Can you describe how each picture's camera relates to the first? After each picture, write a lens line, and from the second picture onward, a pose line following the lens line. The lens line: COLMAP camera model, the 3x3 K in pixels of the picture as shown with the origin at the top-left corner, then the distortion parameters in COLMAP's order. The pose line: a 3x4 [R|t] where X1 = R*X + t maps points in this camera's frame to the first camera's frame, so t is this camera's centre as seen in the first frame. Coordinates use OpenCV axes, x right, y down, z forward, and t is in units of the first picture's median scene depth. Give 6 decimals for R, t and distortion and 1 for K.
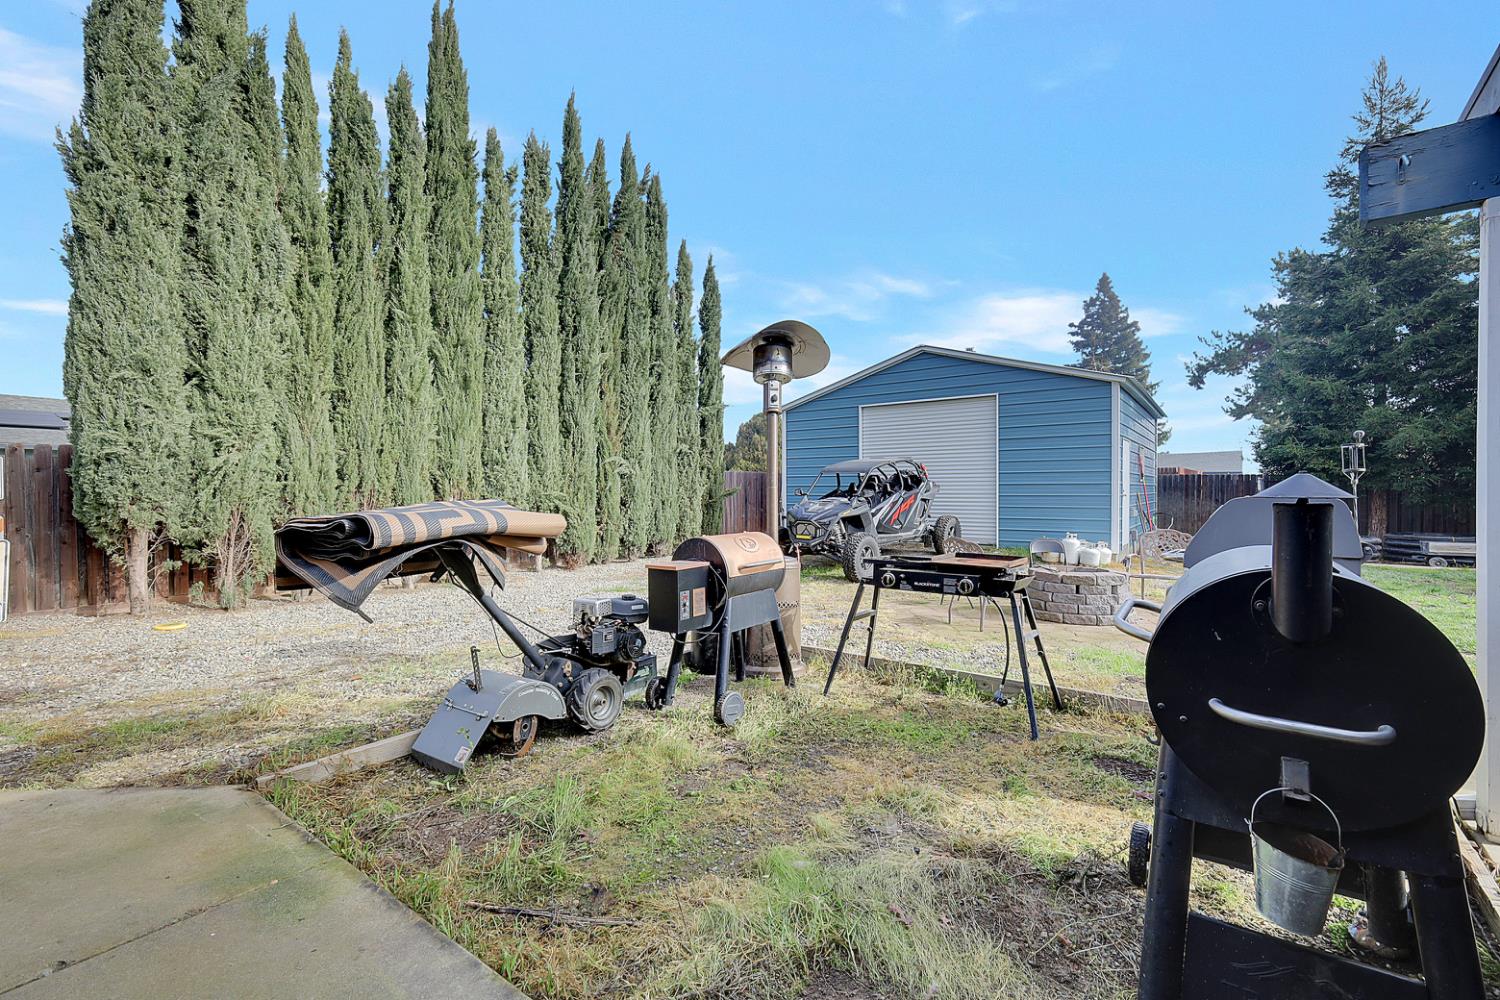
lens RADIAL K [[648.5, 0, 750.7], [0, 648.5, 497.8], [0, 0, 1]] dist [-0.001521, 0.000220]
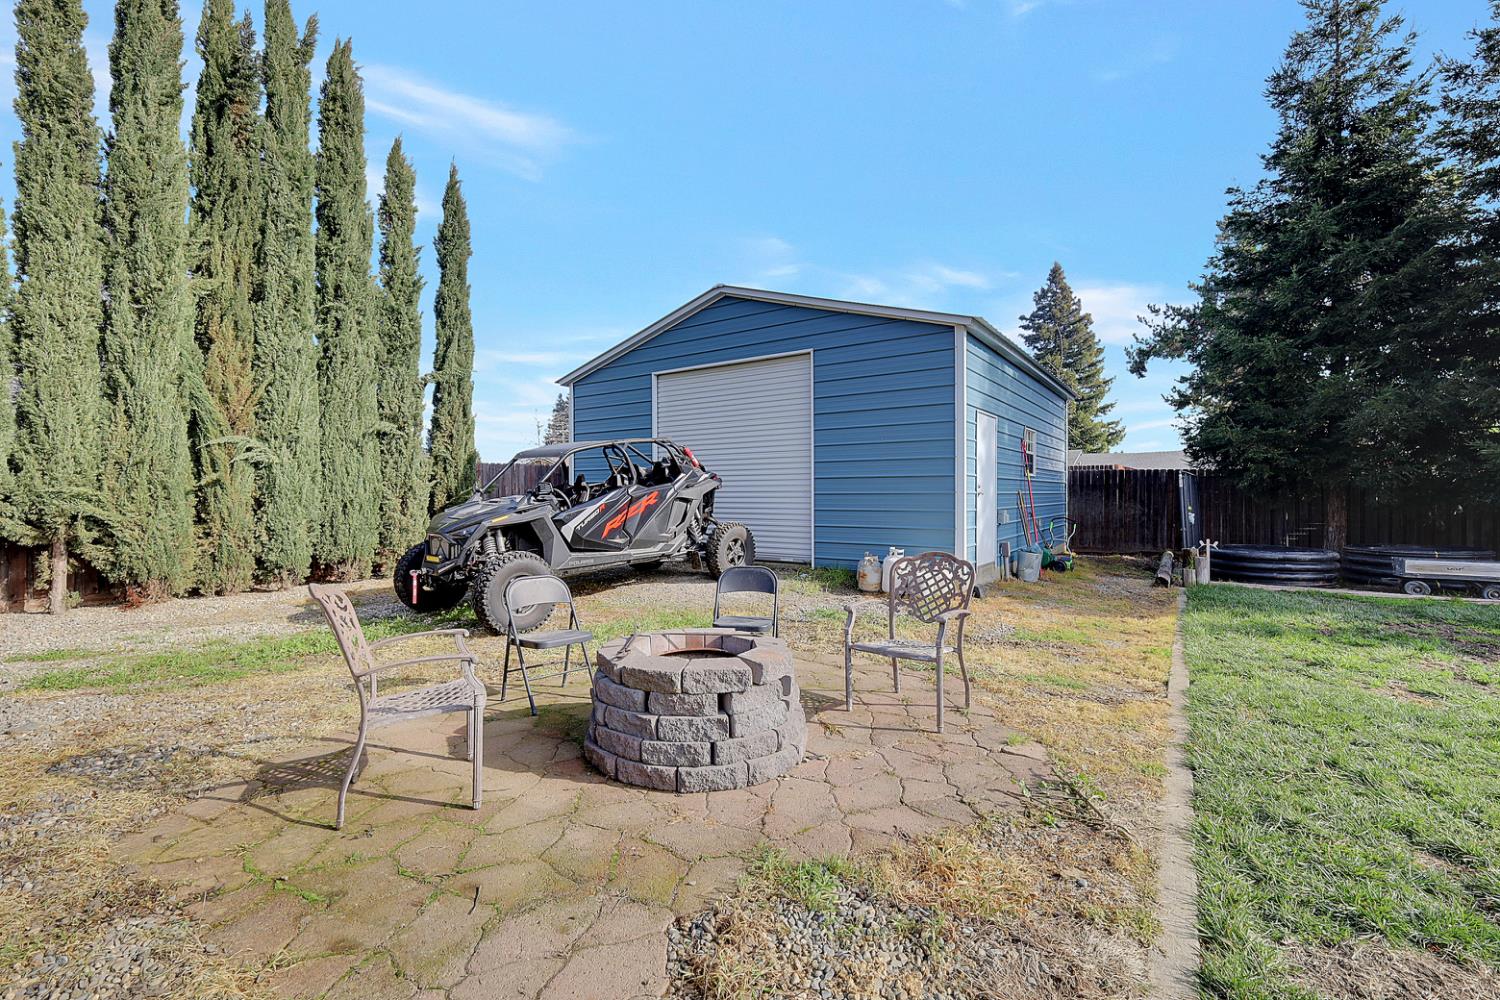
lens RADIAL K [[647.5, 0, 752.0], [0, 647.5, 501.2], [0, 0, 1]] dist [-0.002458, -0.000731]
pose [[0.999460, -0.001071, 0.032828, 0.266019], [0.001120, 0.999998, -0.001455, 0.004971], [-0.032826, 0.001491, 0.999460, 0.271806]]
